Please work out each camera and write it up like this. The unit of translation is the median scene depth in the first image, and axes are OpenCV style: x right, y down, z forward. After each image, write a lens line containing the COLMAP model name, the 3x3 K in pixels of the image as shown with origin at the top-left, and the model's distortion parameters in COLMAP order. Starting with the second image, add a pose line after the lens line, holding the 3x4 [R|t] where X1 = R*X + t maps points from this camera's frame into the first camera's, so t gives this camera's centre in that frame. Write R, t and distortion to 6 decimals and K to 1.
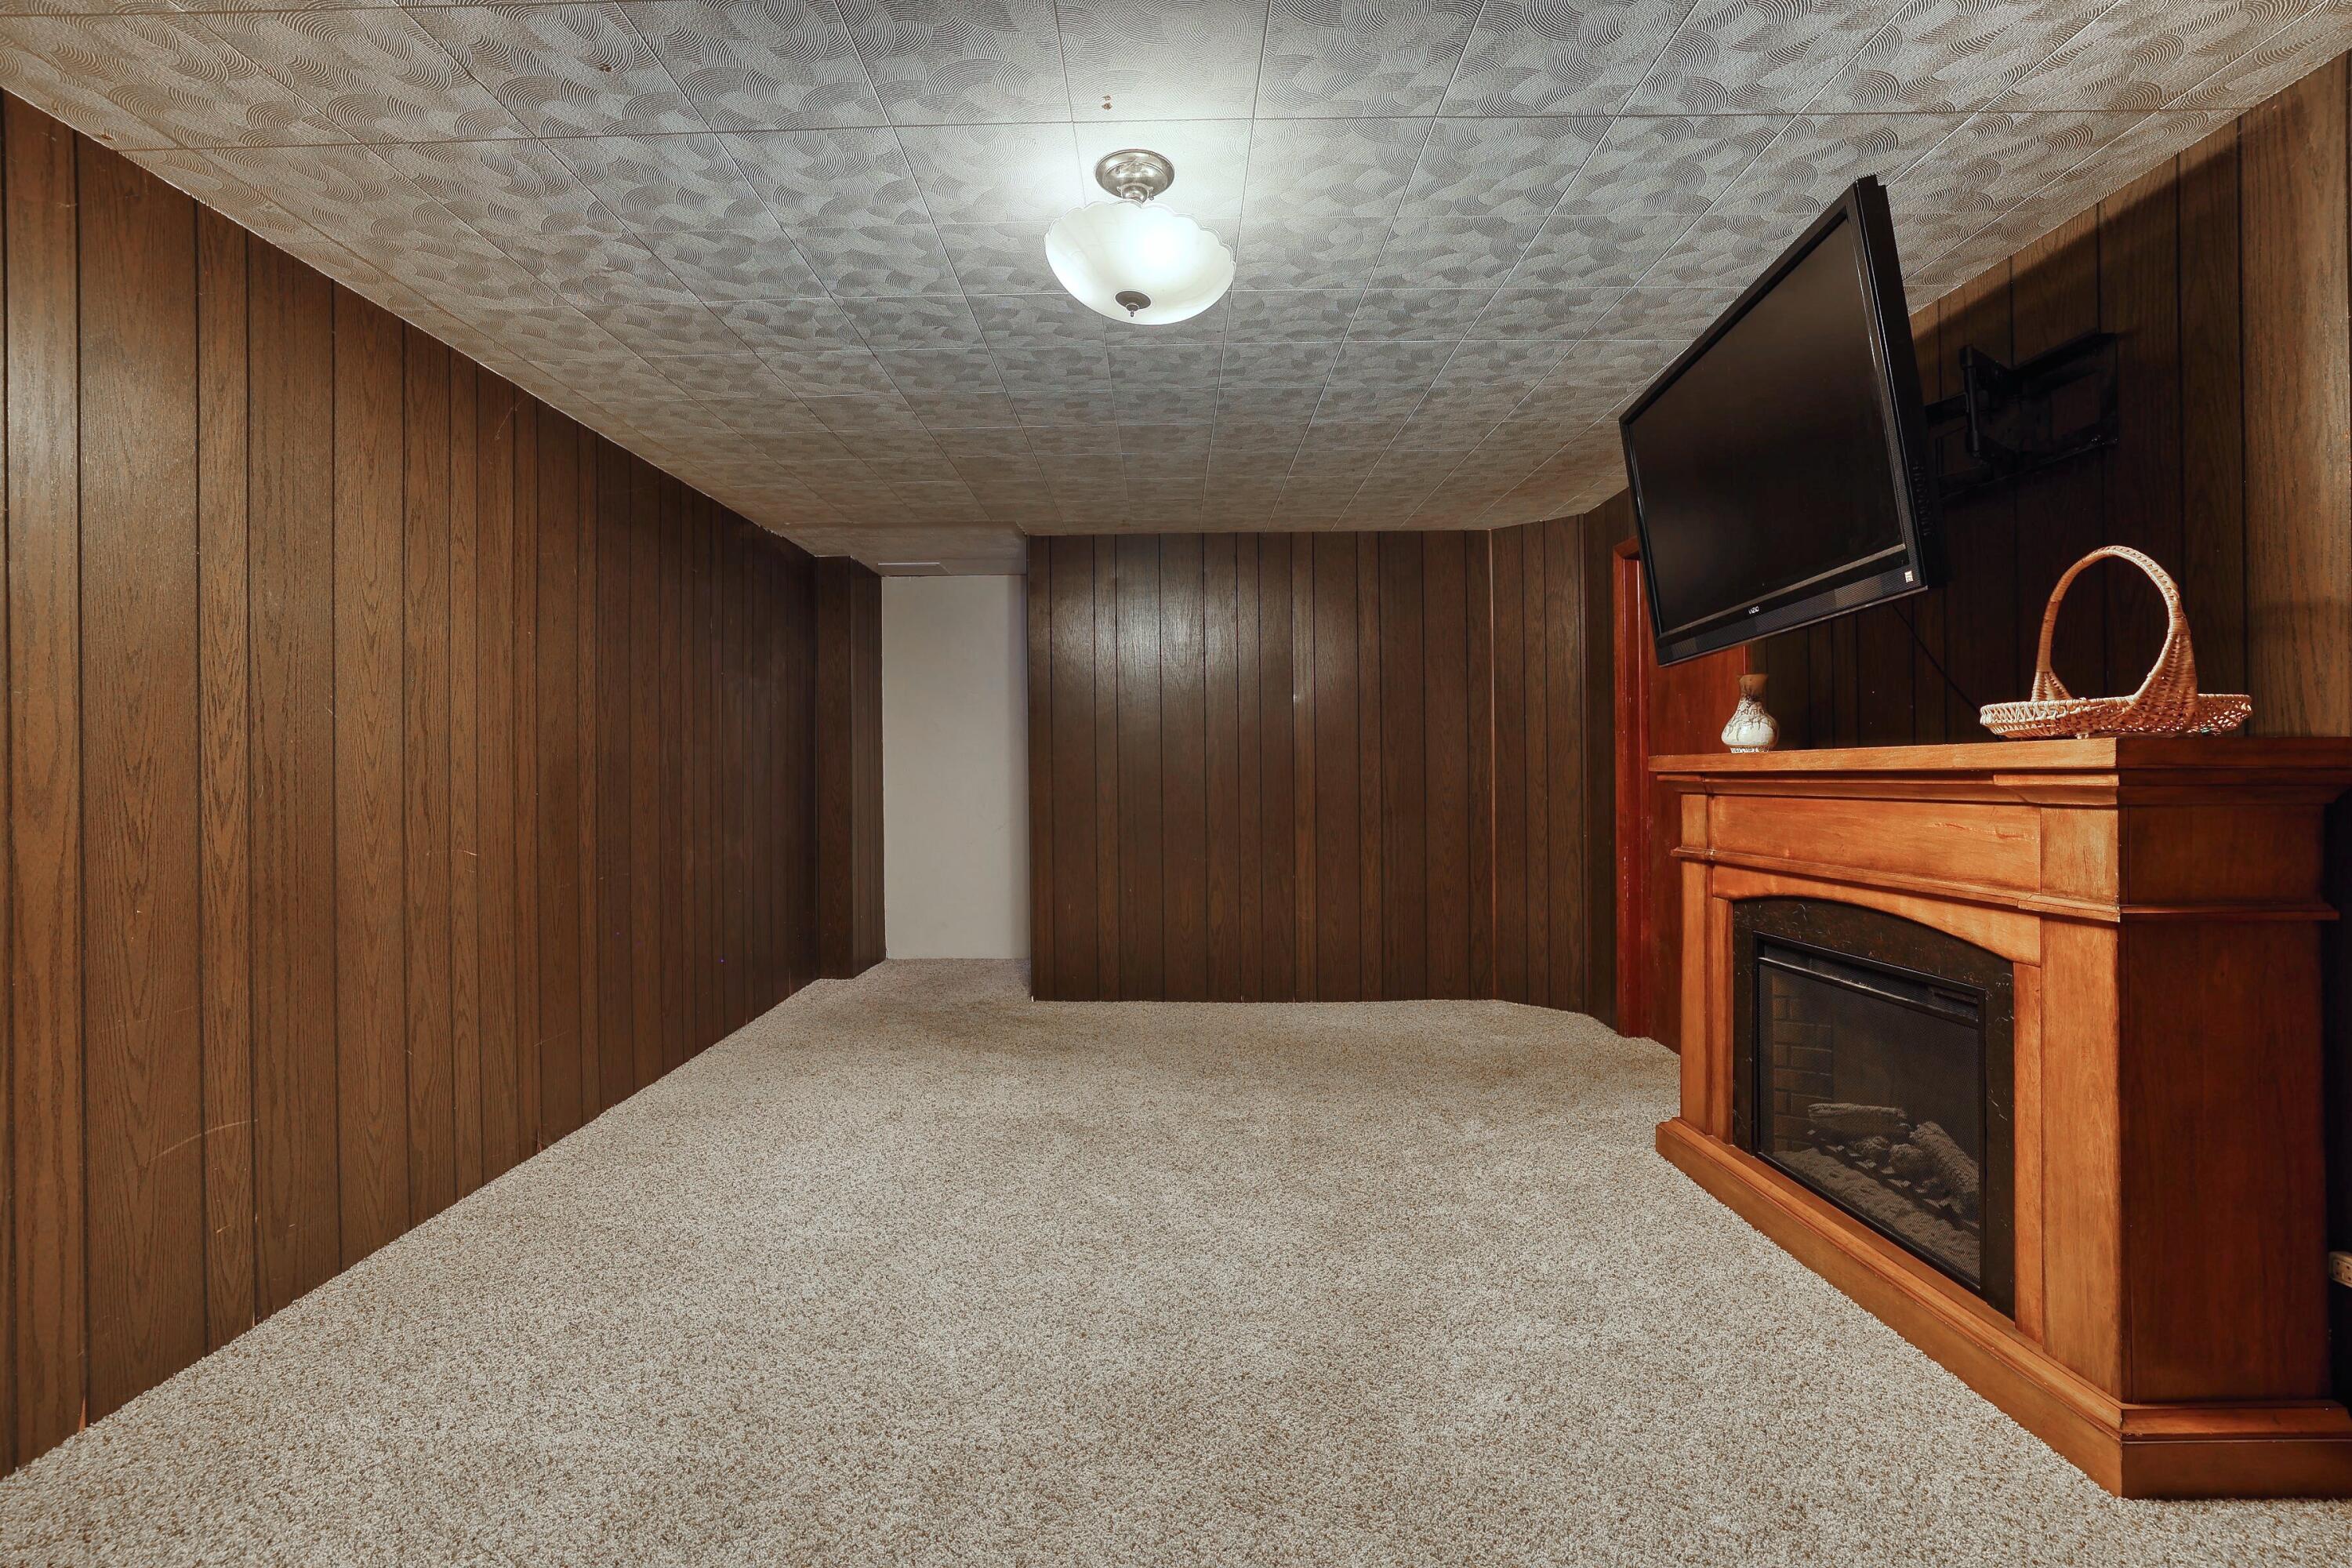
lens RADIAL K [[1016.8, 0, 1155.0], [0, 1016.8, 772.5], [0, 0, 1]] dist [-0.049766, 0.022721]
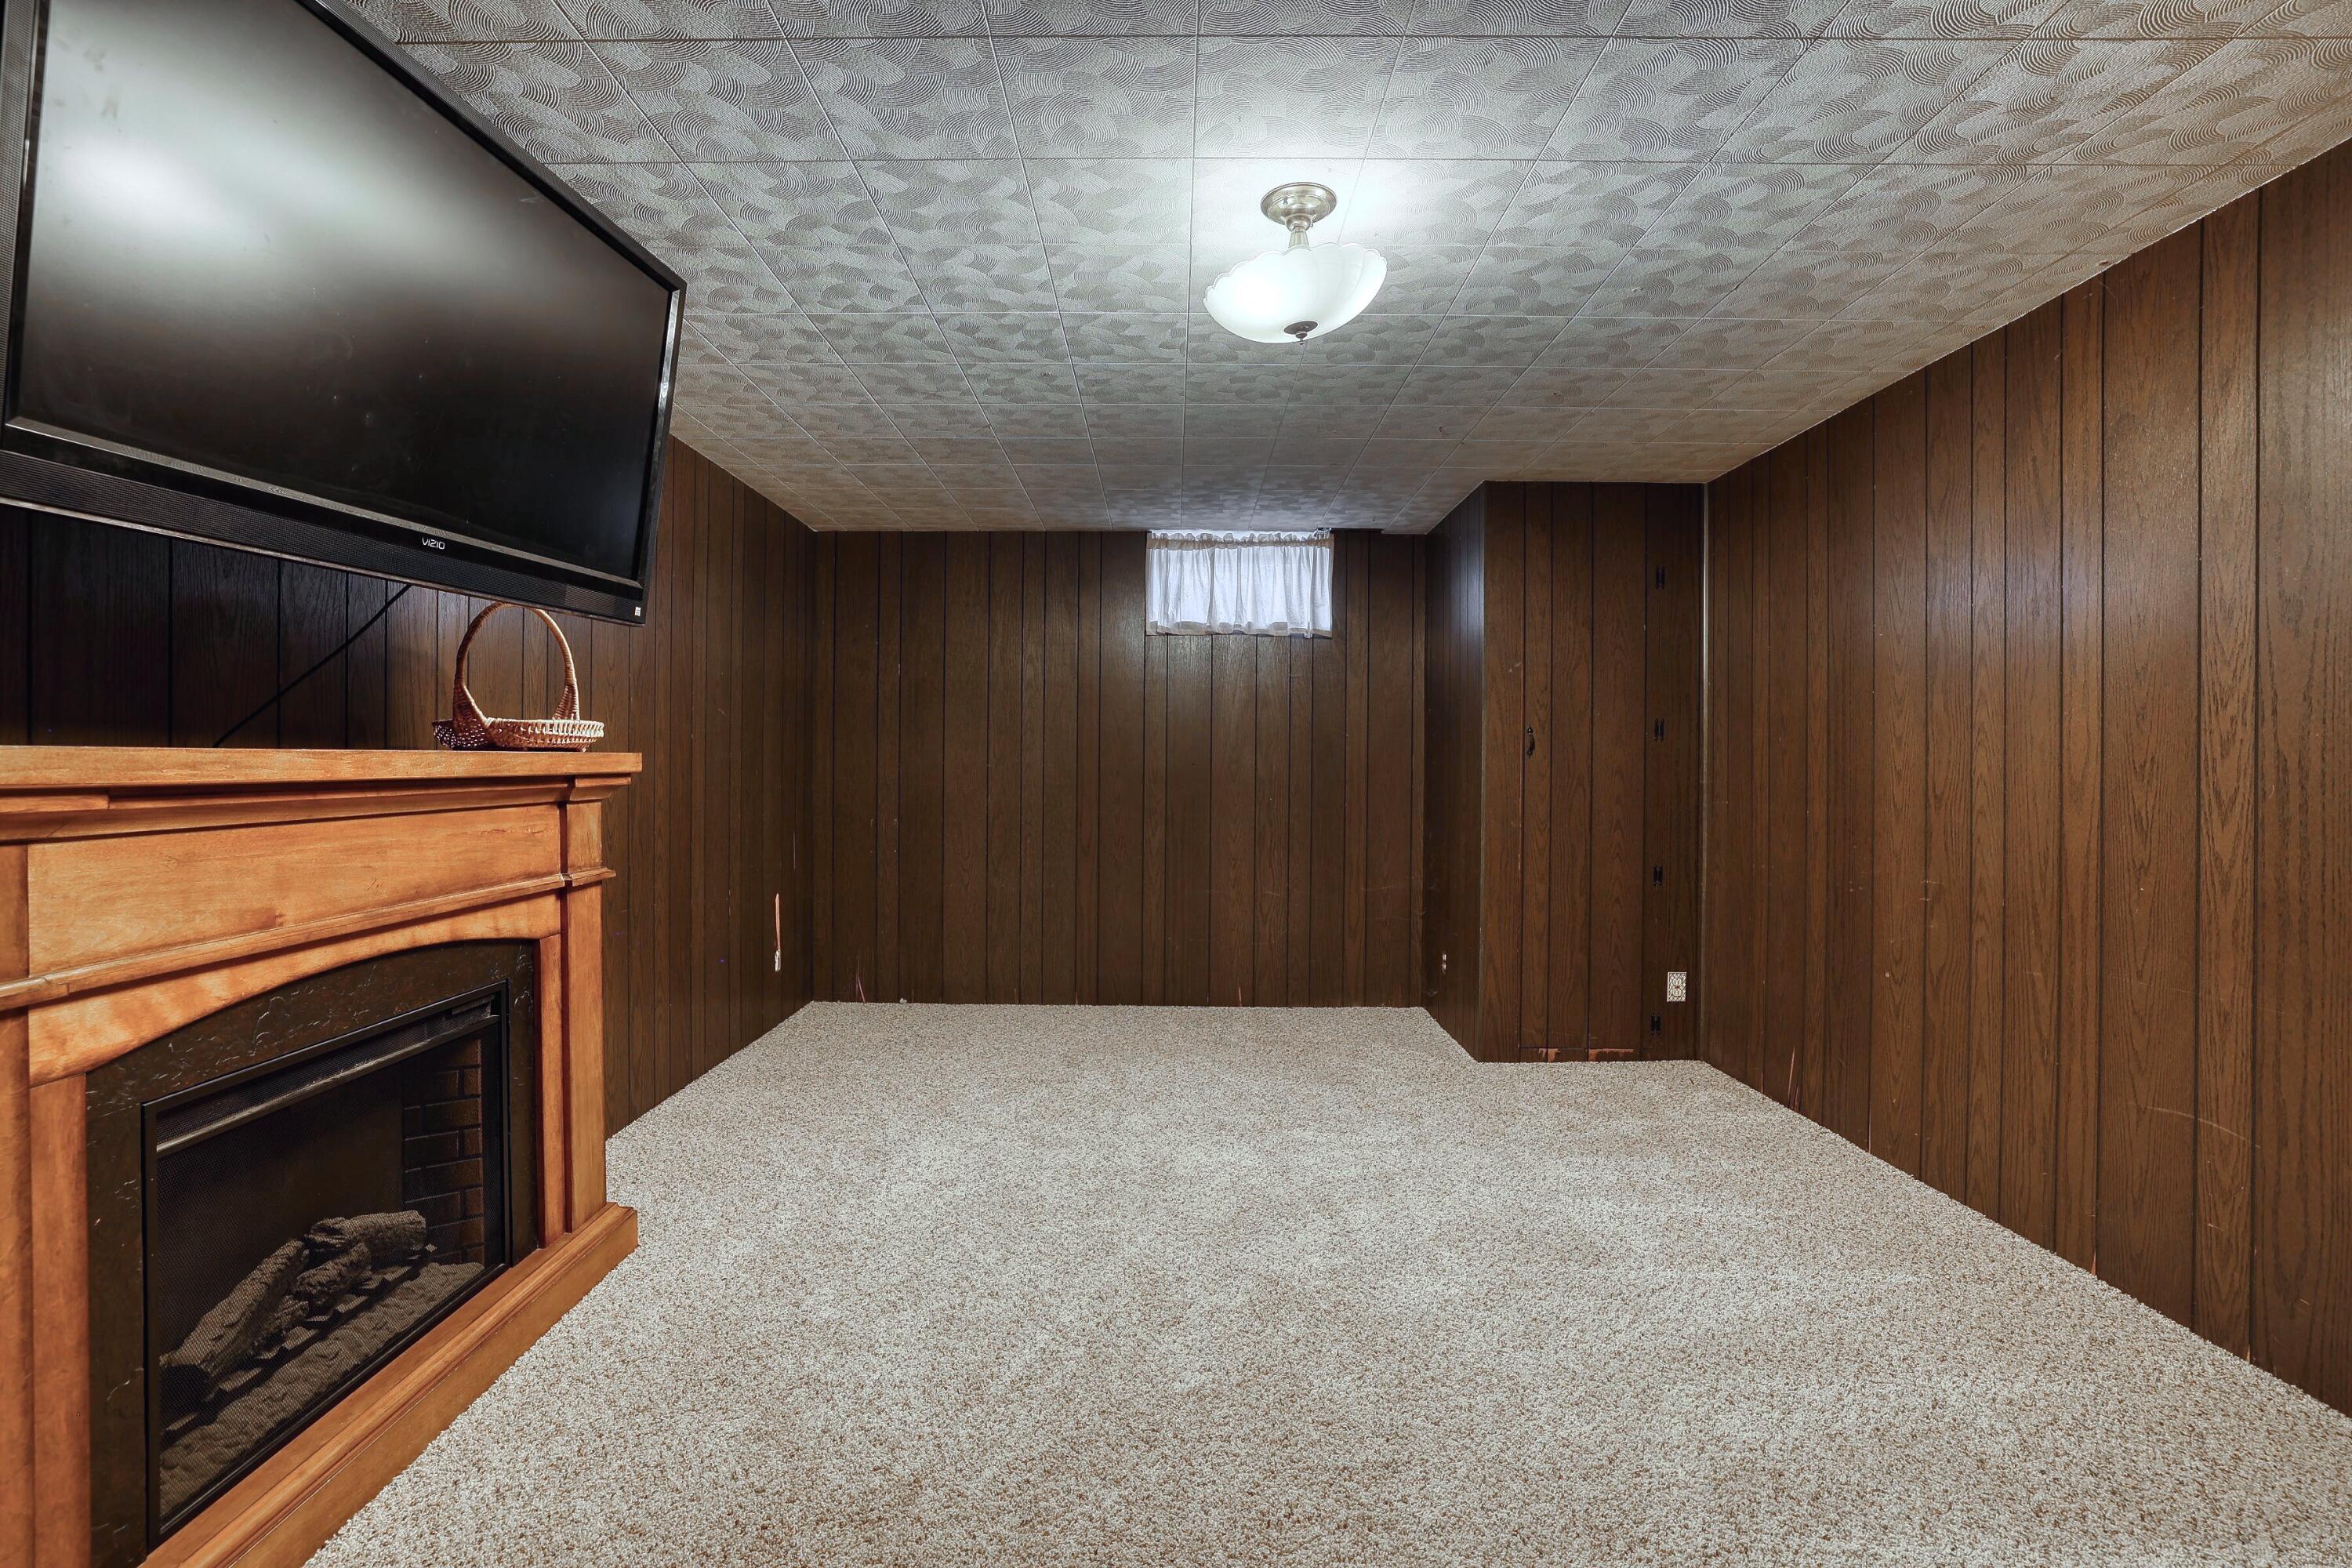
lens RADIAL K [[1016.8, 0, 1155.0], [0, 1016.8, 772.5], [0, 0, 1]] dist [-0.049766, 0.022721]
pose [[-0.999990, 0.004202, 0.001820, 0.111925], [0.004218, 0.999950, 0.009094, -0.010620], [-0.001781, 0.009102, -0.999957, 1.764763]]
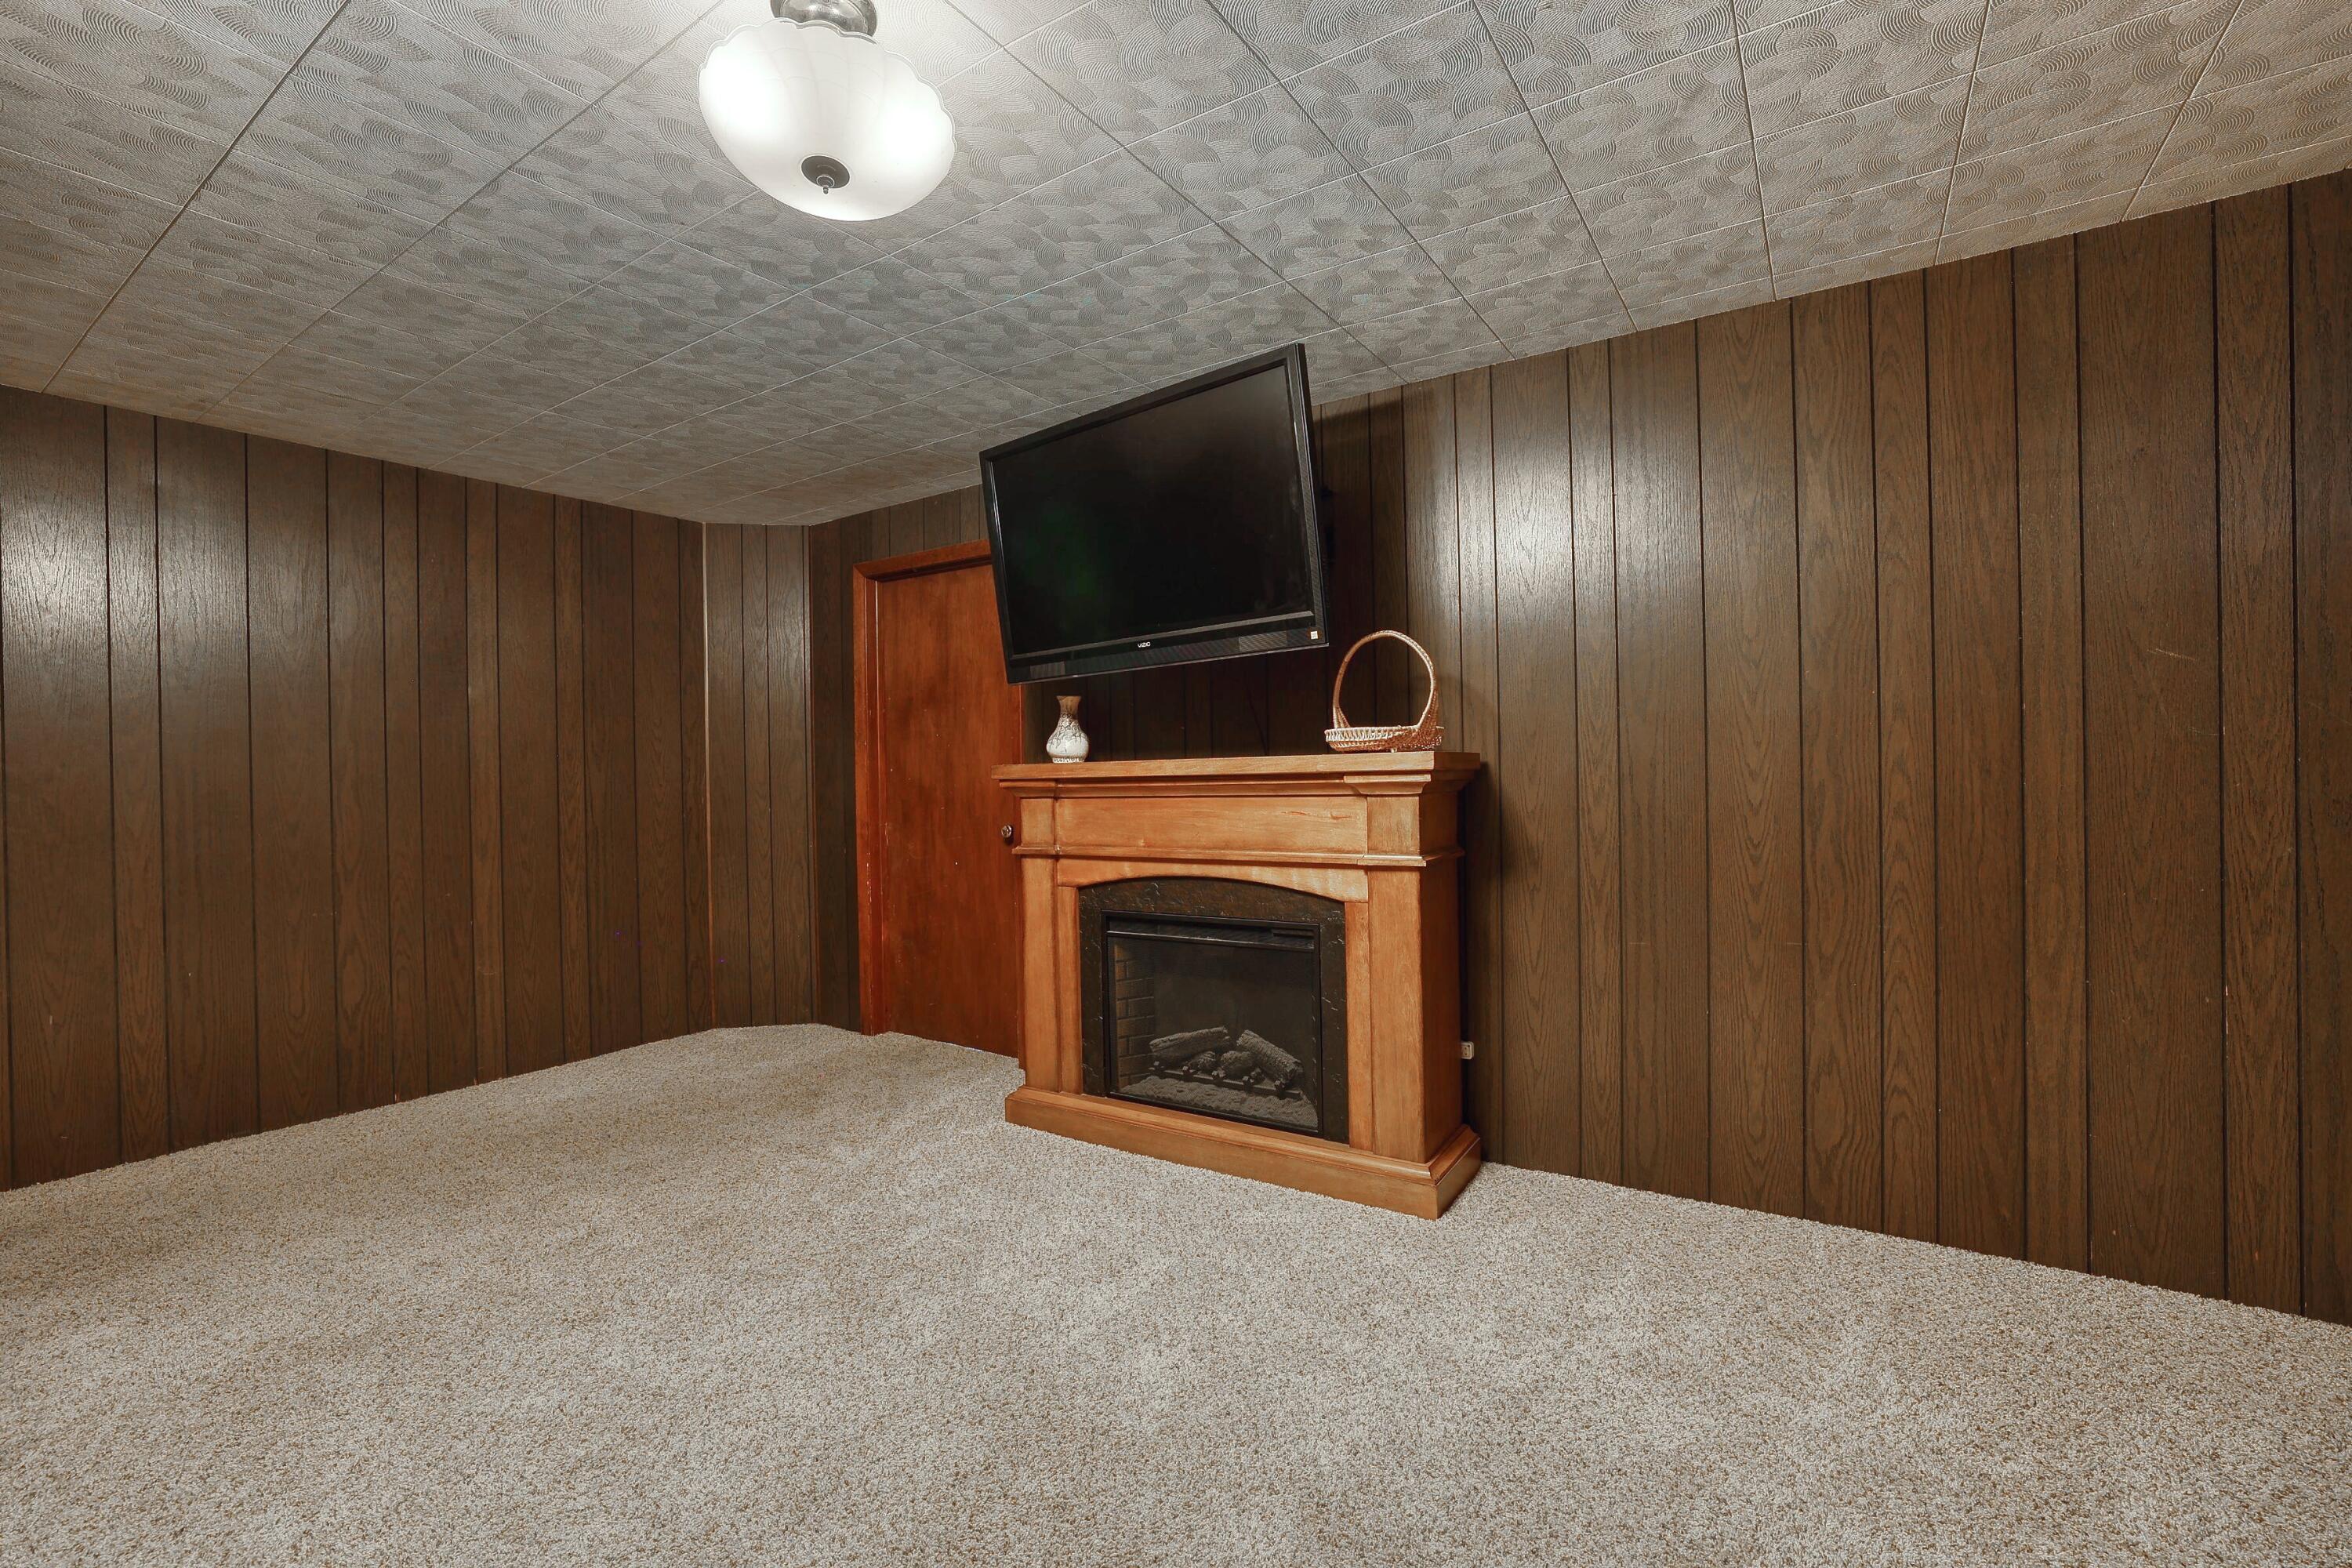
lens RADIAL K [[1016.8, 0, 1155.0], [0, 1016.8, 772.5], [0, 0, 1]] dist [-0.049766, 0.022721]
pose [[0.557738, -0.003048, 0.830012, -0.447598], [0.014947, 0.999868, -0.006372, 0.002100], [-0.829883, 0.015960, 0.557710, 0.312790]]
